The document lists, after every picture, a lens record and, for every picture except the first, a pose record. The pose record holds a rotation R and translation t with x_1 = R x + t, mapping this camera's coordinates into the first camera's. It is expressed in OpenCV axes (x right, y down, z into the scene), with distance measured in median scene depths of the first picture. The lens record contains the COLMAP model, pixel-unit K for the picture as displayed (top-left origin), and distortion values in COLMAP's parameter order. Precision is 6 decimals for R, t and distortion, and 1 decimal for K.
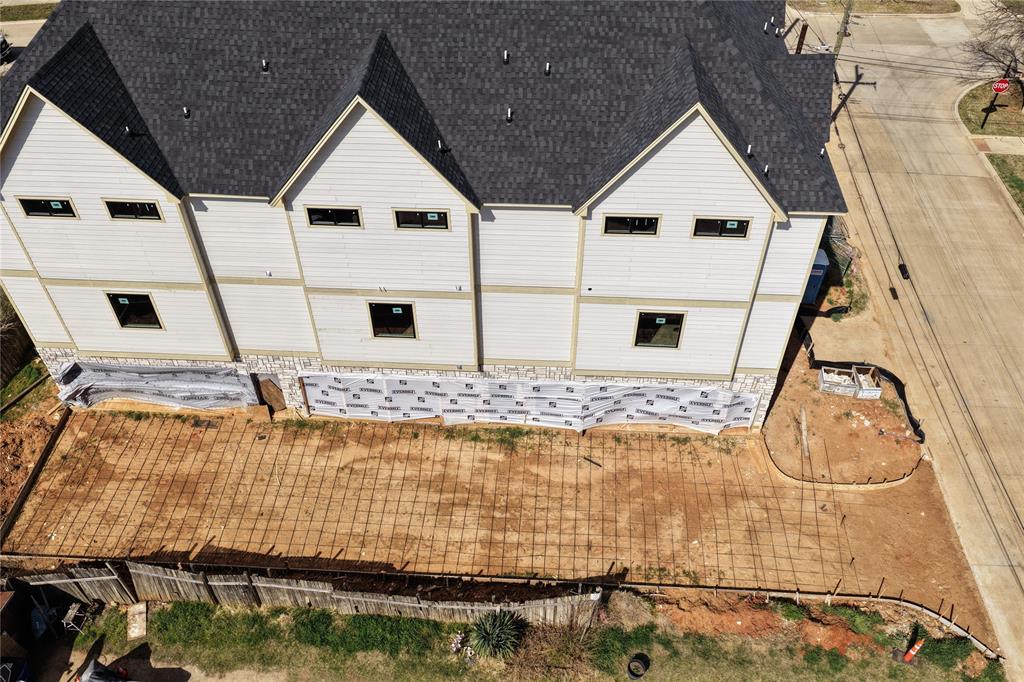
lens RADIAL K [[847.3, 0, 511.2], [0, 847.3, 353.2], [0, 0, 1]] dist [-0.020149, 0.046981]
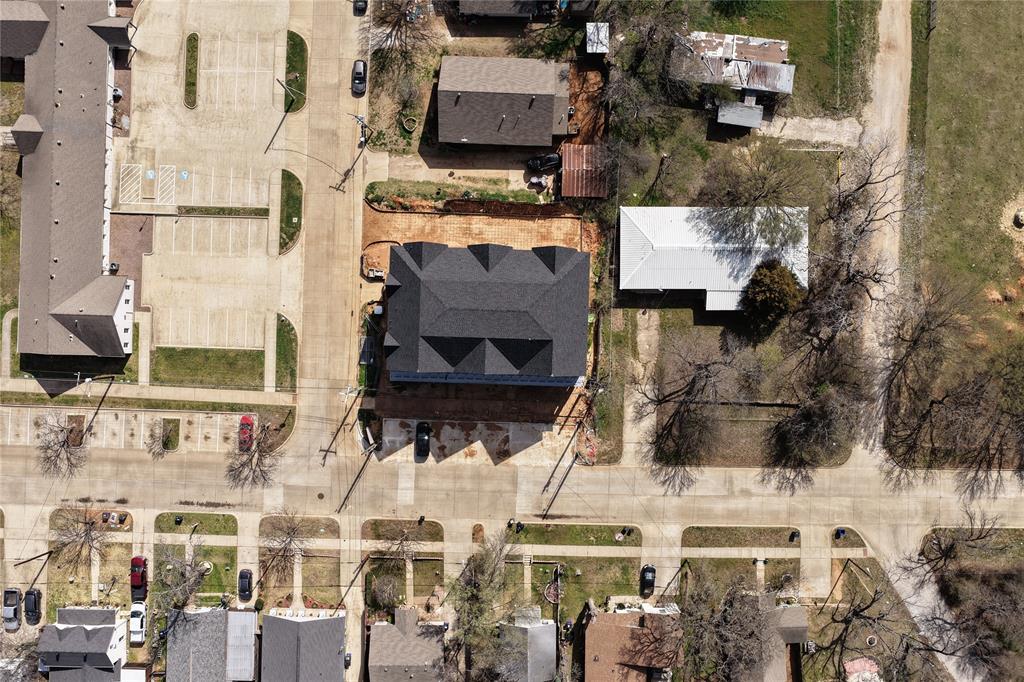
lens RADIAL K [[847.3, 0, 511.2], [0, 847.3, 353.2], [0, 0, 1]] dist [-0.020149, 0.046981]
pose [[-0.999735, 0.022946, -0.001649, -0.212012], [-0.017607, -0.717020, 0.696831, -3.243437], [0.014807, 0.696675, 0.717234, -1.638142]]
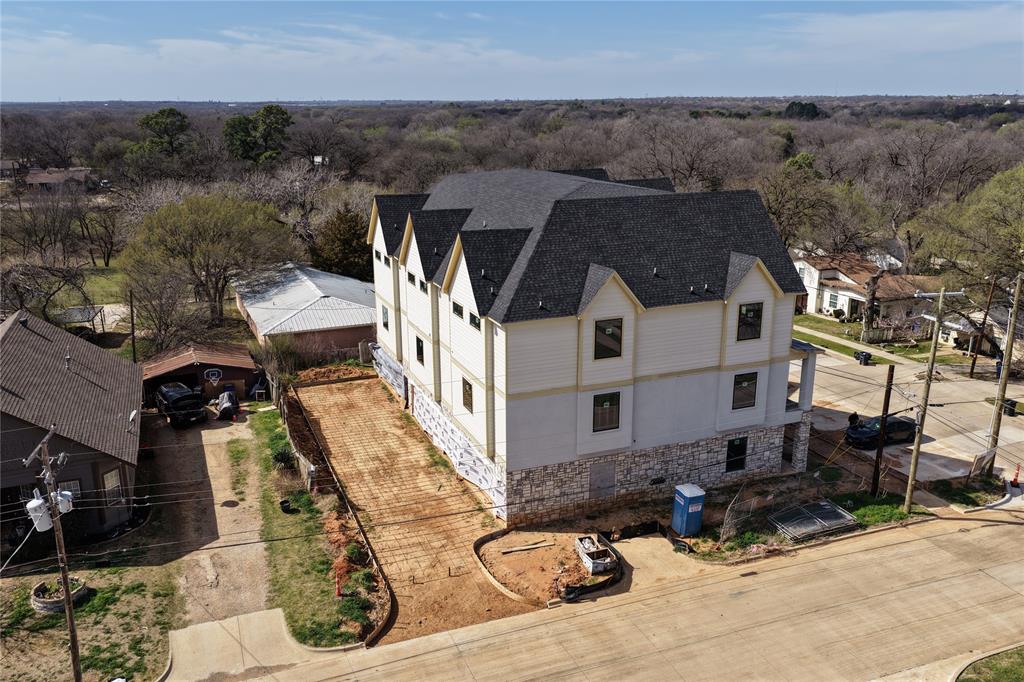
lens RADIAL K [[847.3, 0, 511.2], [0, 847.3, 353.2], [0, 0, 1]] dist [-0.020149, 0.046981]
pose [[0.424526, 0.259567, -0.867411, 1.452118], [-0.641506, 0.762299, -0.085851, -0.003701], [0.638943, 0.592895, 0.490130, 0.230806]]
